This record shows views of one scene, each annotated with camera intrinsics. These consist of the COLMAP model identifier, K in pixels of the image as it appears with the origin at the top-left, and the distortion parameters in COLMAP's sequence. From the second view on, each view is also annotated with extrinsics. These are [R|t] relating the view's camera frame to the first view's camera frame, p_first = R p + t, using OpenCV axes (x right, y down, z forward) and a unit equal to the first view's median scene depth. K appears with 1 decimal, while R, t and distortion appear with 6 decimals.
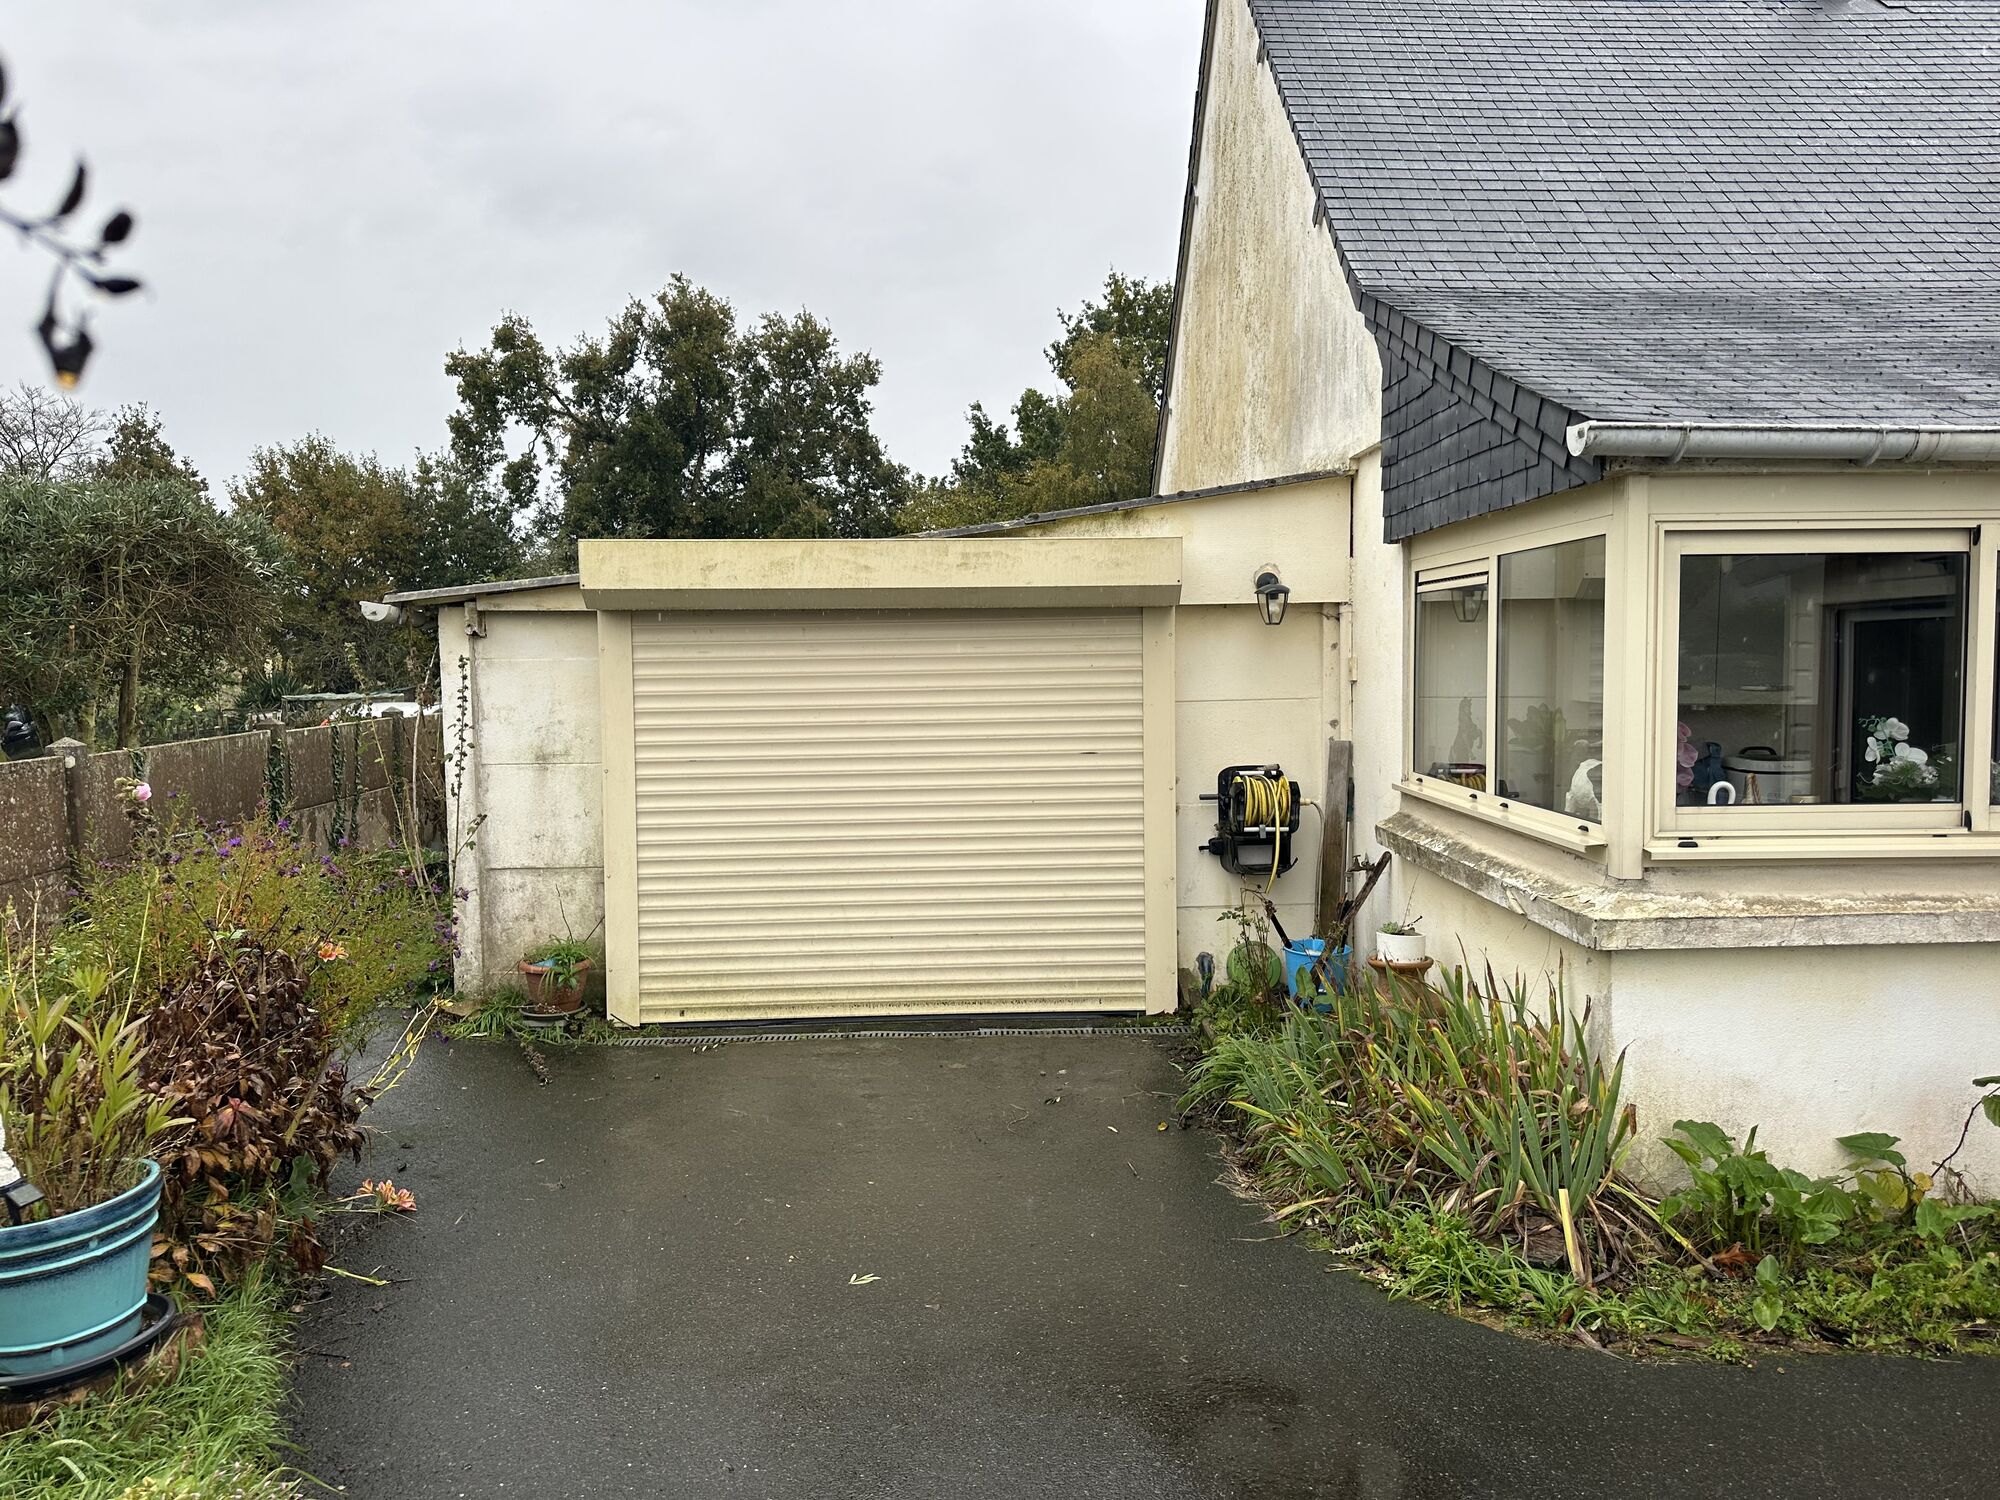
lens RADIAL K [[1397.6, 0, 988.1], [0, 1397.6, 769.4], [0, 0, 1]] dist [0.077073, -0.083688]
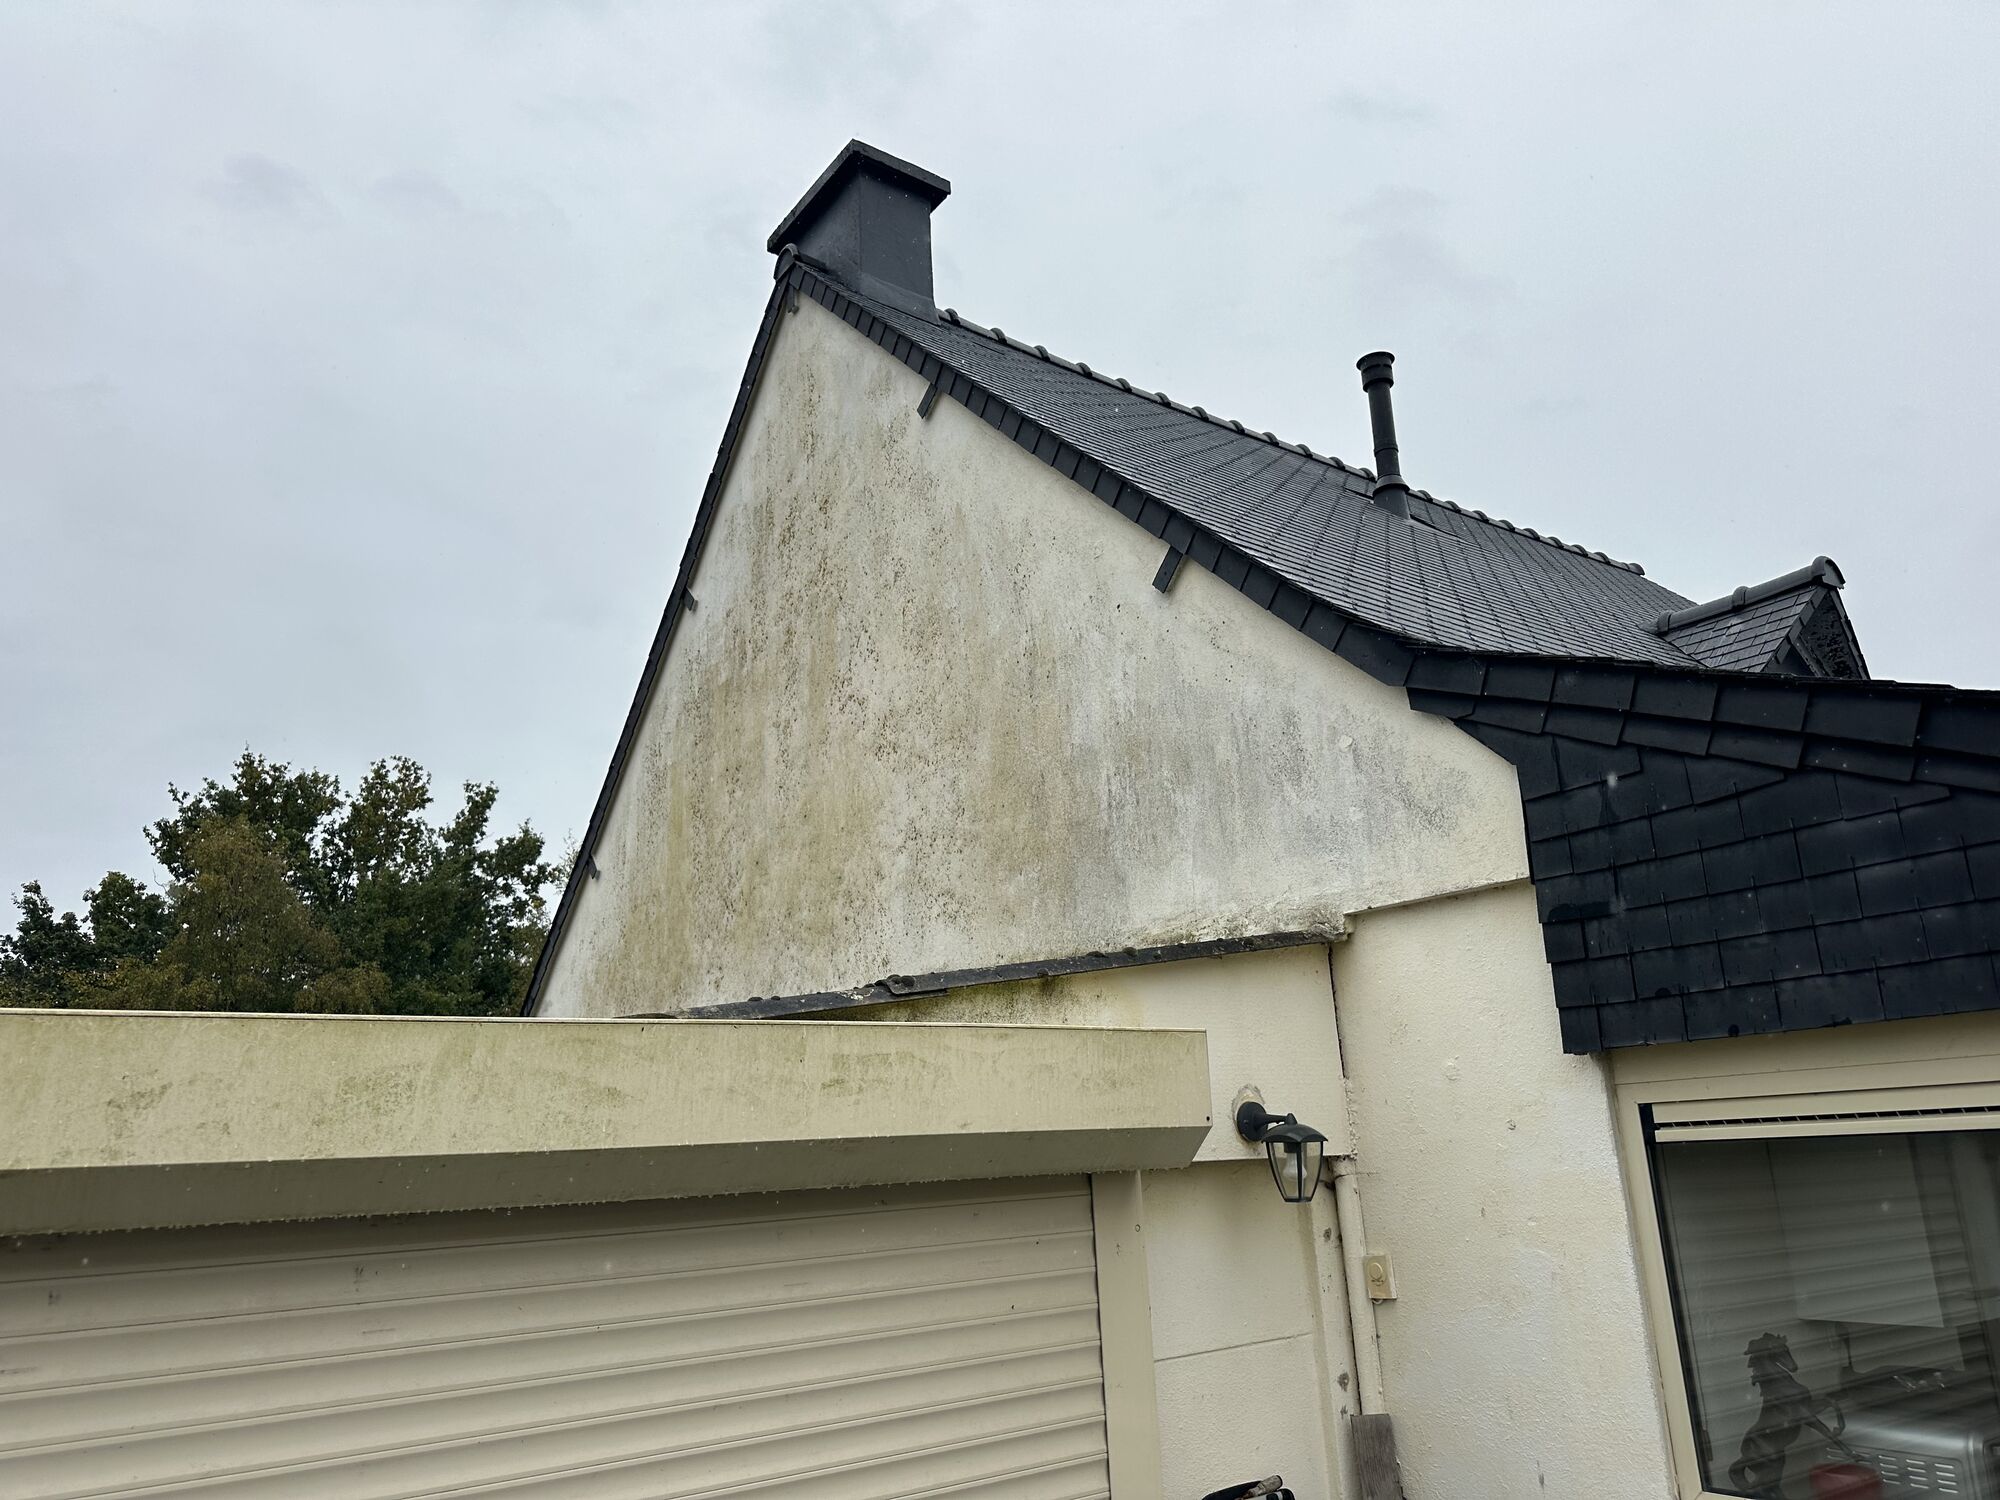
lens RADIAL K [[1397.6, 0, 998.5], [0, 1397.6, 750.2], [0, 0, 1]] dist [0.077073, -0.083688]
pose [[0.814091, 0.137156, 0.564308, -0.030380], [0.083268, 0.934102, -0.347160, -0.011605], [-0.574737, 0.329609, 0.749023, 0.080789]]
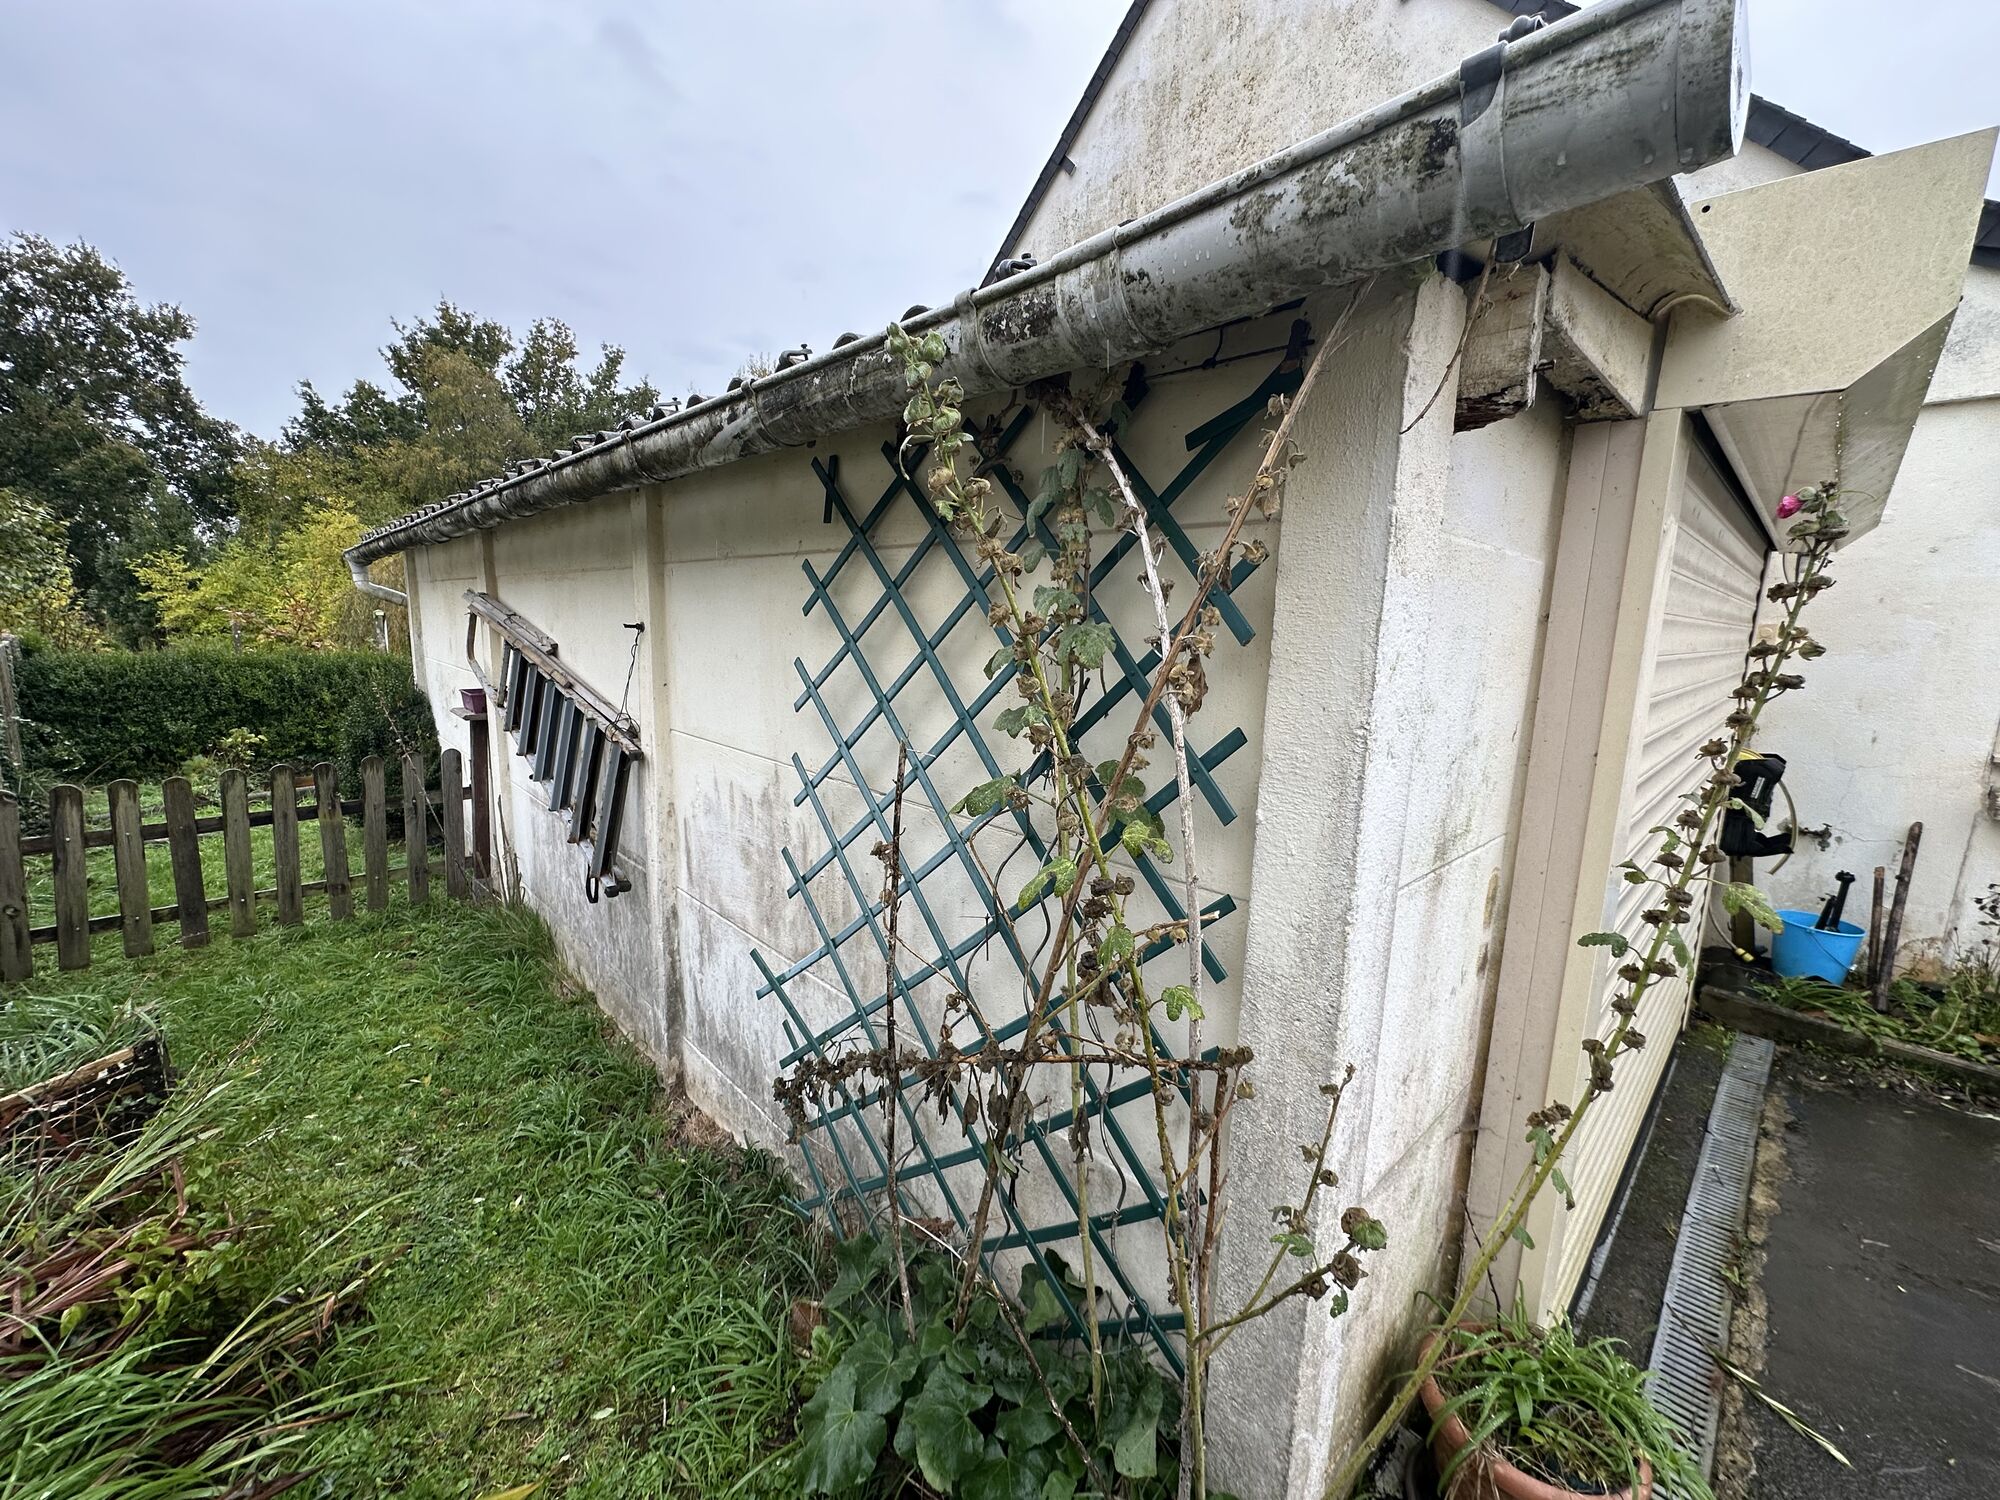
lens RADIAL K [[801.0, 0, 1000.8], [0, 801.0, 741.4], [0, 0, 1]] dist [-0.001497, -0.000853]
pose [[0.721052, -0.067815, 0.689554, -0.074662], [0.020505, 0.996851, 0.076595, -0.006766], [-0.692577, -0.041089, 0.720173, 0.136590]]
